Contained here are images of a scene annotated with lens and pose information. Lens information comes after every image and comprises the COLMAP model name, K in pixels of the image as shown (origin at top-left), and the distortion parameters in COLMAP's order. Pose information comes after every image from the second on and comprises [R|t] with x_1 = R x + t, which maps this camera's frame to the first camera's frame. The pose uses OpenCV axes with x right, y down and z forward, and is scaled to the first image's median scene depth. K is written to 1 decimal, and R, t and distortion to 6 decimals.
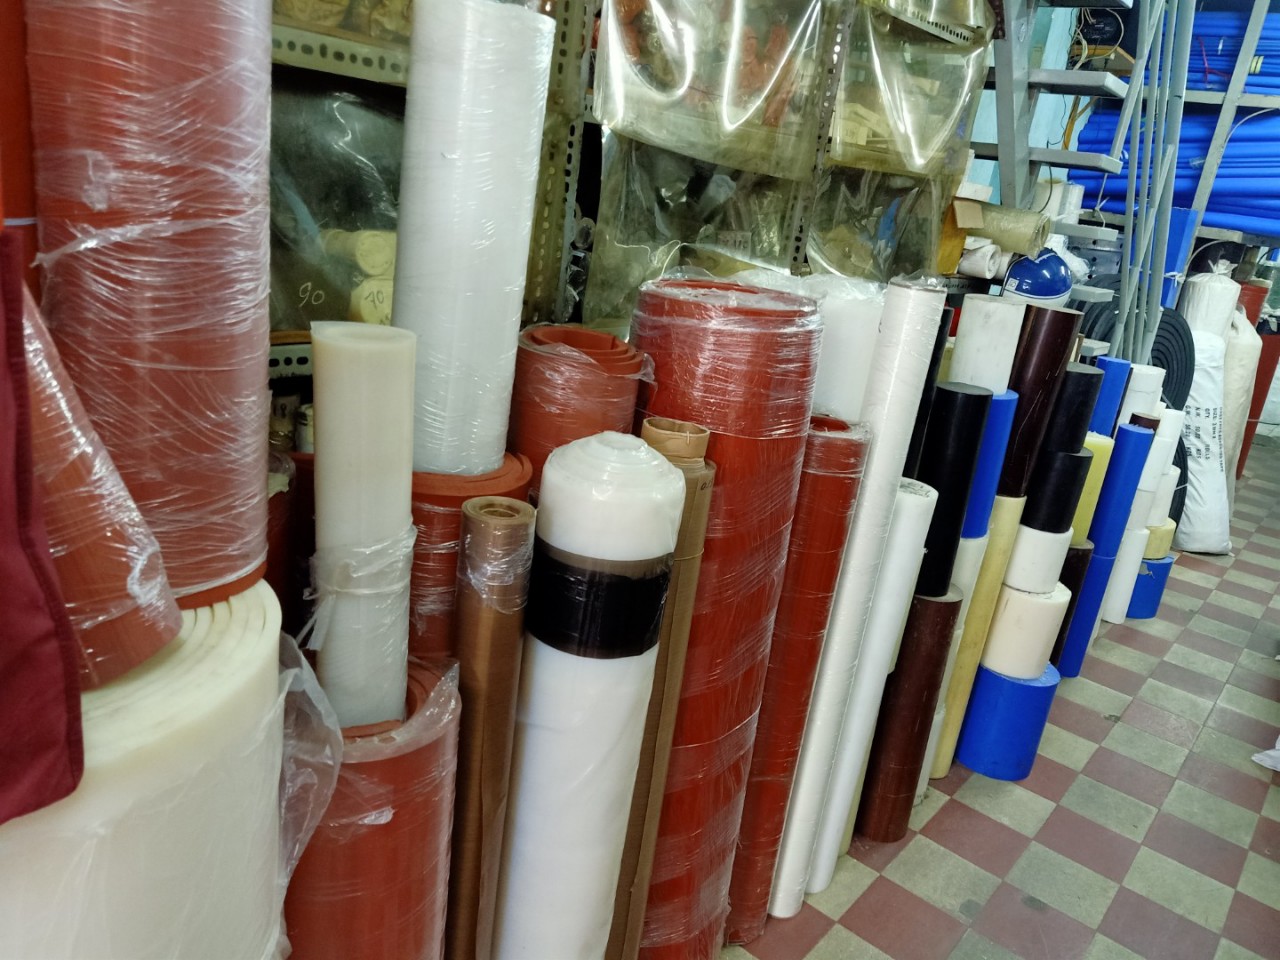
lens RADIAL K [[968.7, 0, 640.0], [0, 968.7, 480.0], [0, 0, 1]] dist [0.001119, 0.001519]
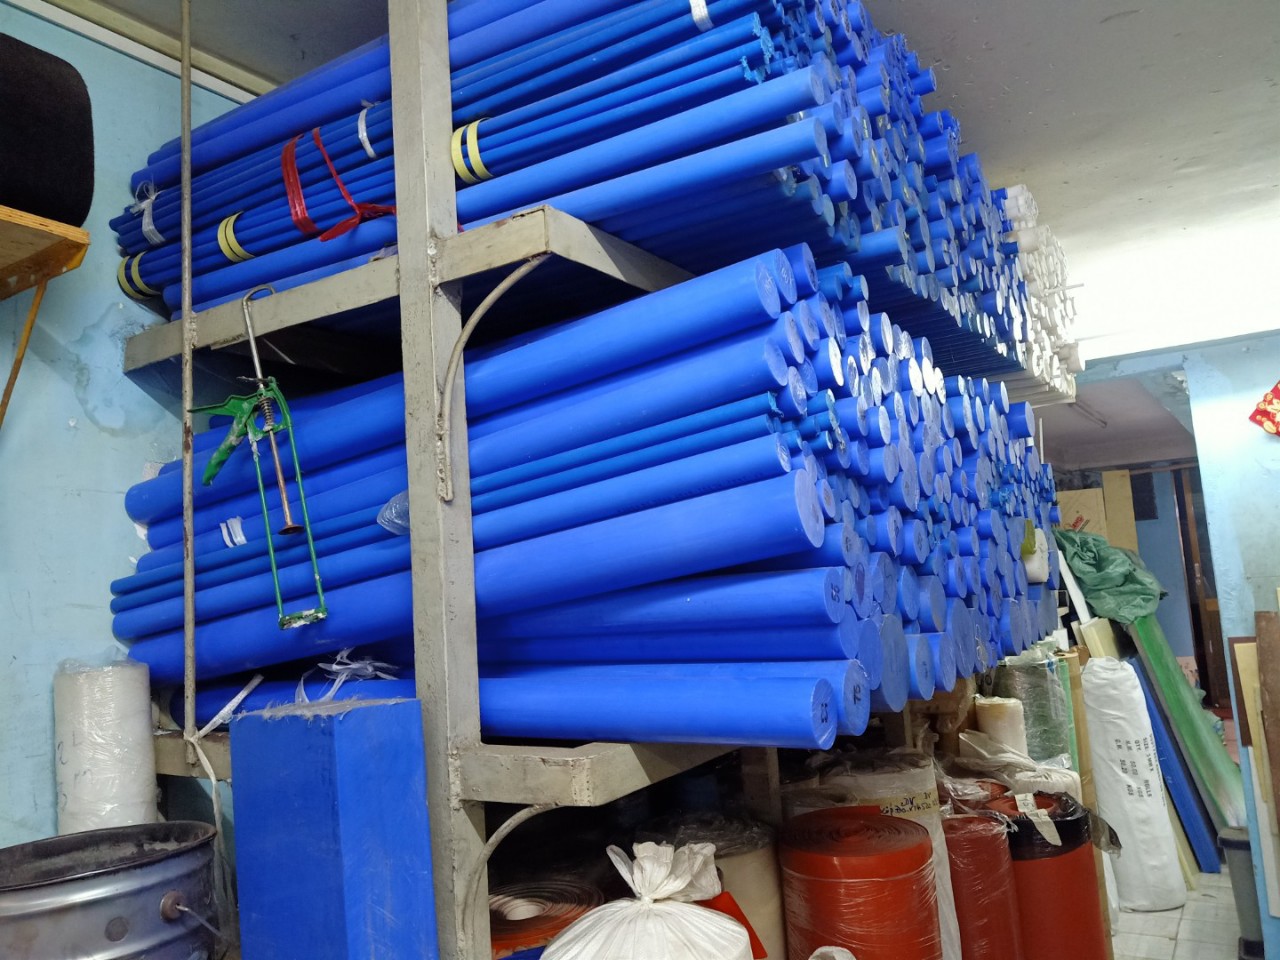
lens RADIAL K [[968.7, 0, 640.0], [0, 968.7, 480.0], [0, 0, 1]] dist [0.001119, 0.001519]
pose [[0.975438, -0.180646, 0.126046, 0.603344], [0.217110, 0.885097, -0.411662, -0.214386], [-0.037198, 0.428917, 0.902578, 0.758262]]
